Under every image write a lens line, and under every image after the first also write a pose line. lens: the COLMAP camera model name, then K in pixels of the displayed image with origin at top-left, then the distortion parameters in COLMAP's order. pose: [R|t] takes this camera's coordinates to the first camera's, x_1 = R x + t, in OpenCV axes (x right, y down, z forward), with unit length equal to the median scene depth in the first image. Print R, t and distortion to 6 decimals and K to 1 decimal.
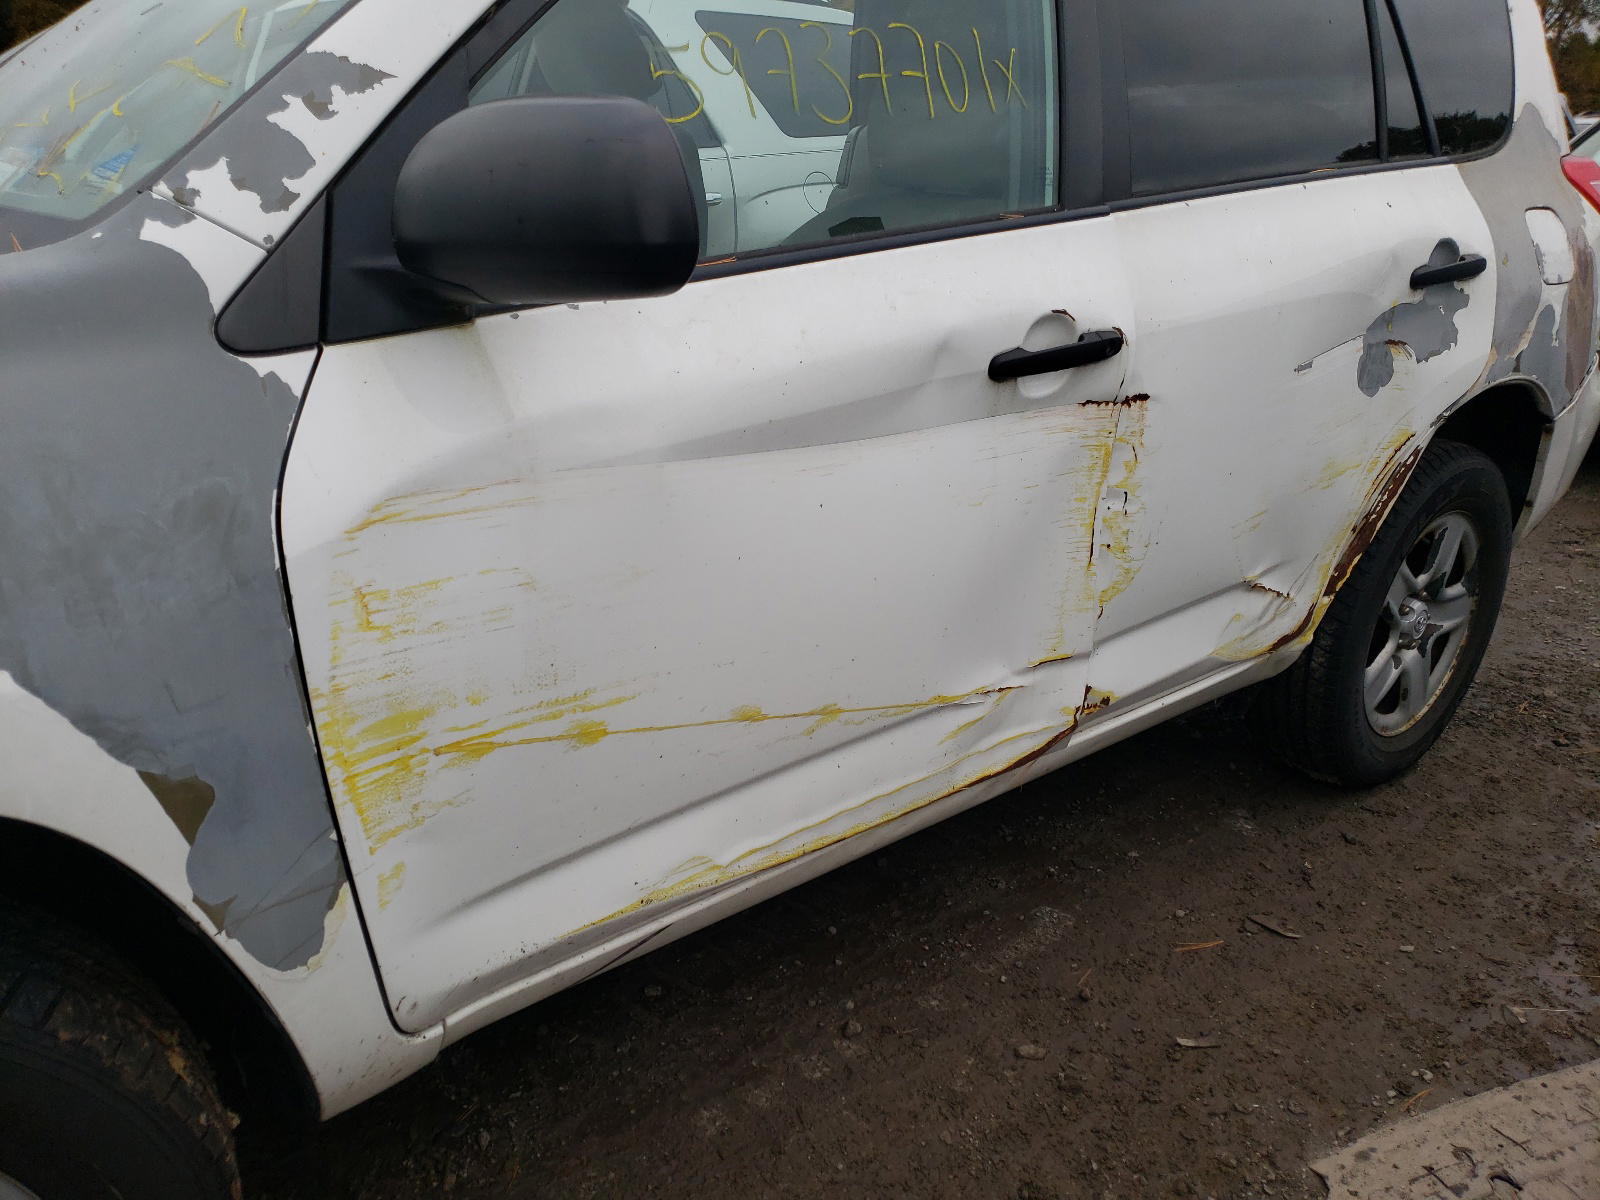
lens RADIAL K [[1249.8, 0, 800.0], [0, 1249.8, 600.0], [0, 0, 1]] dist [0.035300, -0.002627]
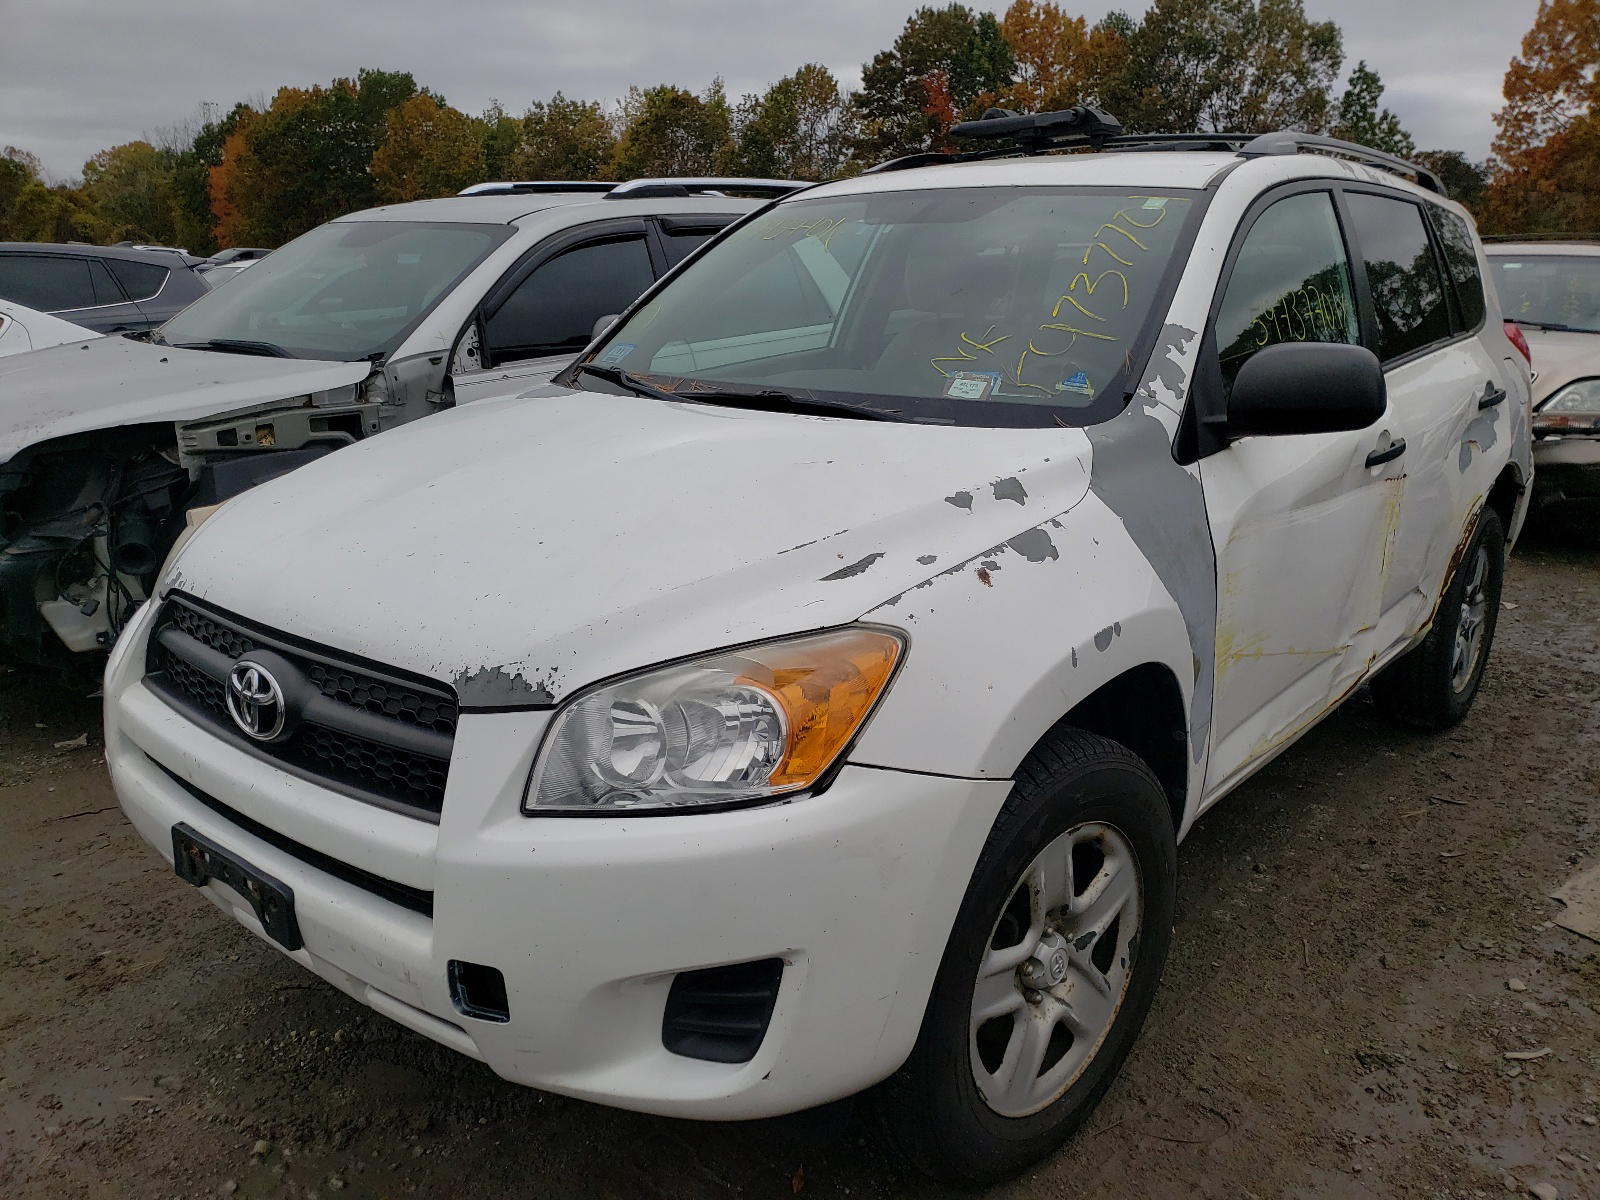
lens RADIAL K [[1249.8, 0, 800.0], [0, 1249.8, 600.0], [0, 0, 1]] dist [0.035300, -0.002627]
pose [[0.981509, -0.063470, 0.180587, -0.708312], [0.081389, 0.992277, -0.093607, 0.088018], [-0.173251, 0.106574, 0.979094, -0.461198]]
